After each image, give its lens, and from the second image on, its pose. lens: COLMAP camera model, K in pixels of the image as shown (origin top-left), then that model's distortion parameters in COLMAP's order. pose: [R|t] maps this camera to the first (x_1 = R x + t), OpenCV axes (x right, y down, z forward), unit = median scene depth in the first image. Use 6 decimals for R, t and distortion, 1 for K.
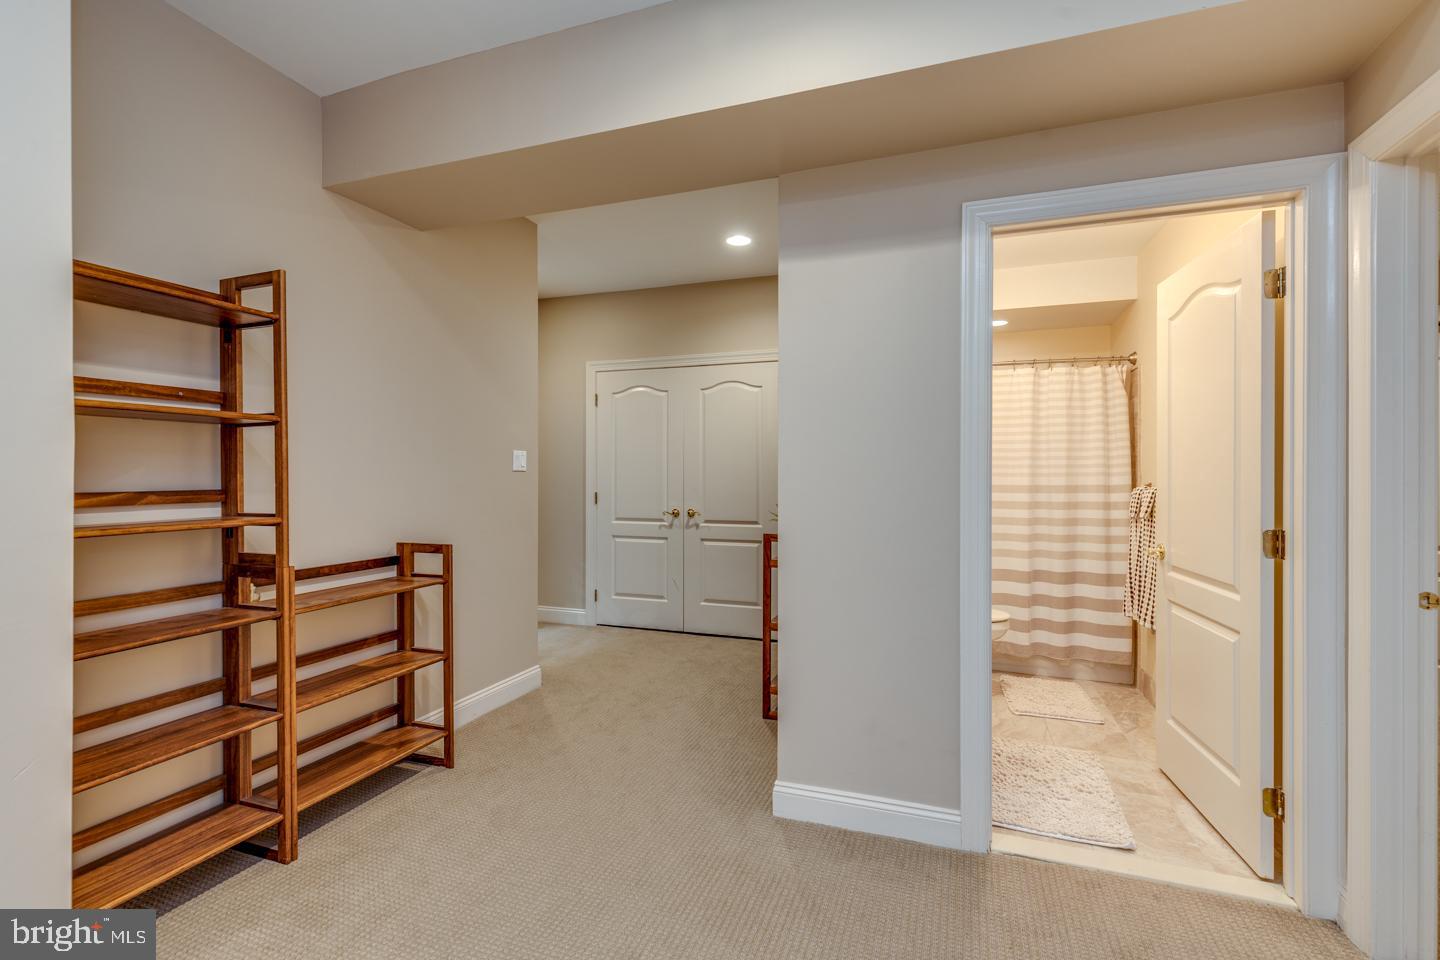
lens RADIAL K [[647.9, 0, 719.4], [0, 647.9, 480.3], [0, 0, 1]] dist [0.004273, -0.000839]
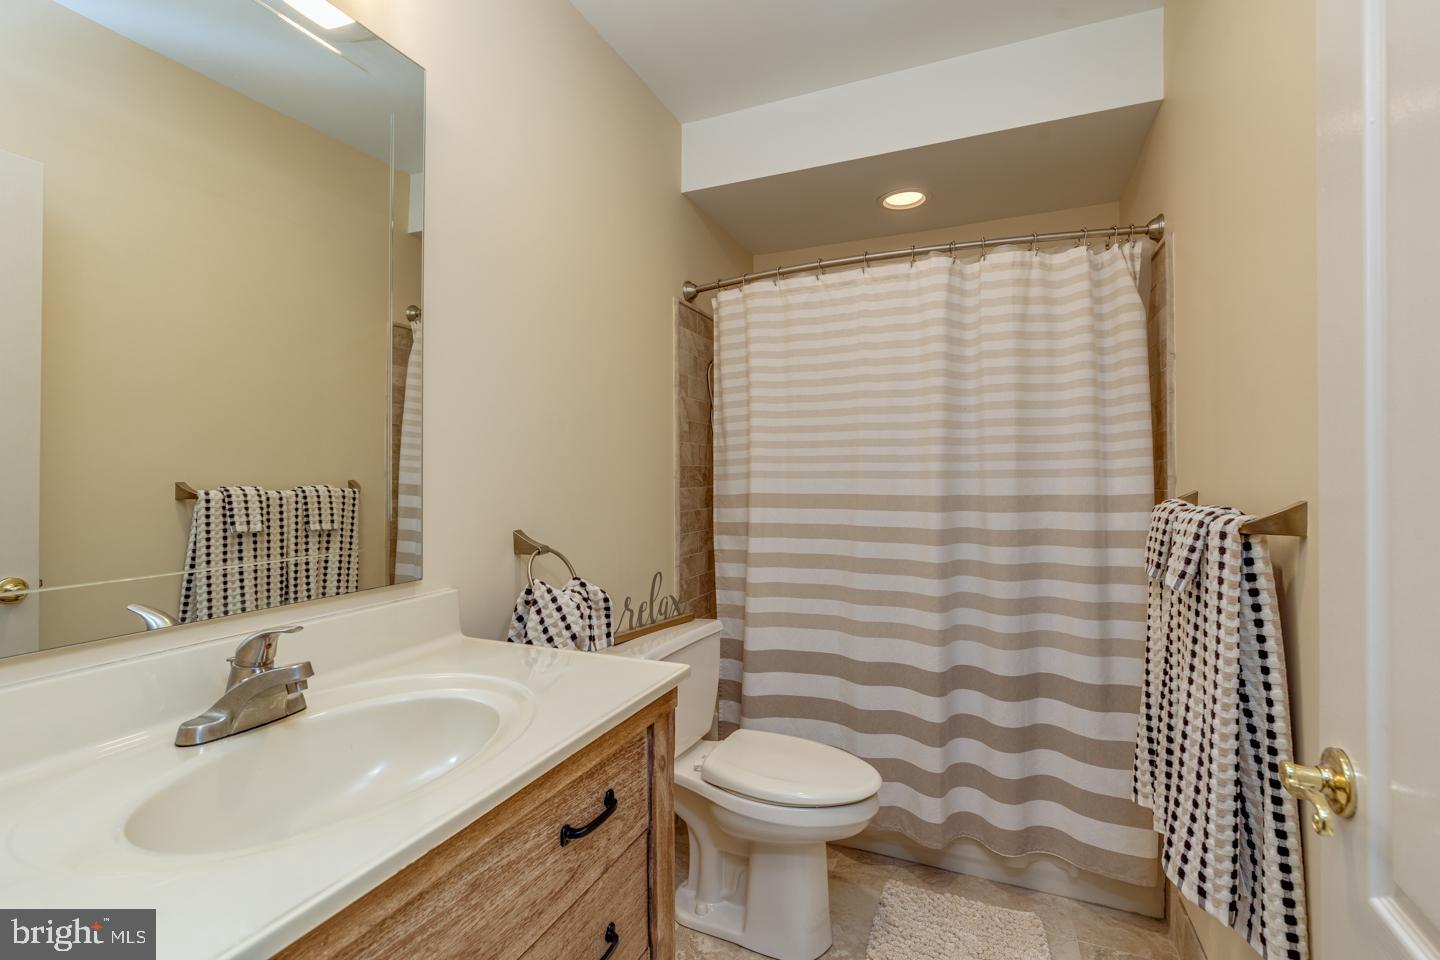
lens RADIAL K [[647.9, 0, 723.6], [0, 647.9, 477.8], [0, 0, 1]] dist [0.004273, -0.000839]
pose [[0.998136, -0.003835, -0.060914, 0.346693], [0.003409, 0.999969, -0.007099, -0.003011], [0.060939, 0.006878, 0.998118, 0.503907]]
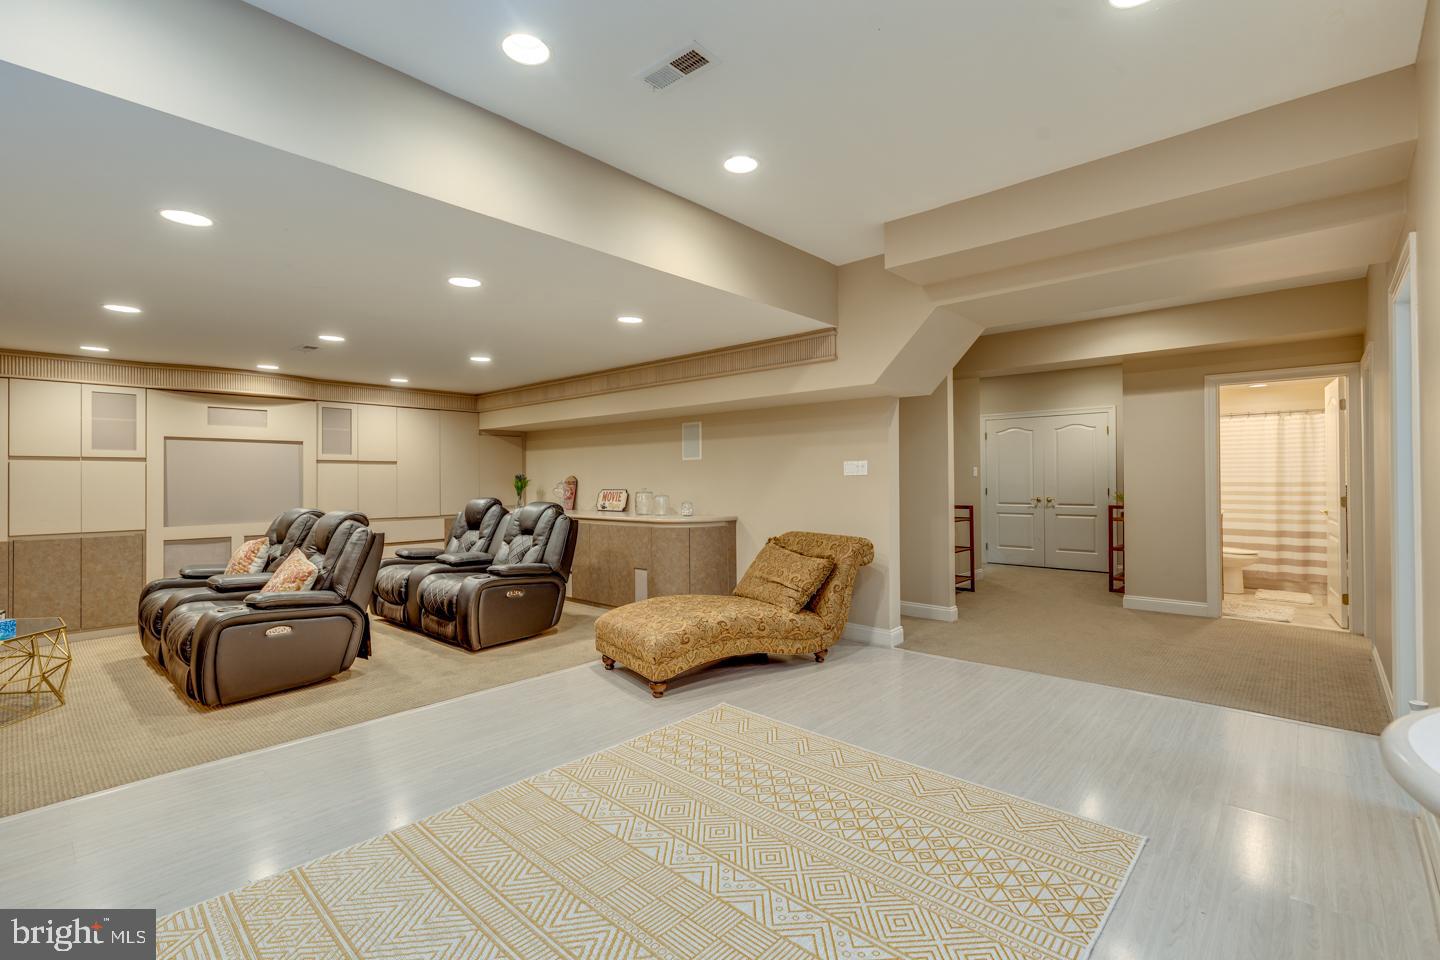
lens RADIAL K [[647.9, 0, 717.5], [0, 647.9, 475.6], [0, 0, 1]] dist [0.004273, -0.000839]
pose [[0.922938, -0.009057, -0.384843, -0.249804], [0.003734, 0.999887, -0.014576, 0.009635], [0.384932, 0.012015, 0.922867, -1.235961]]
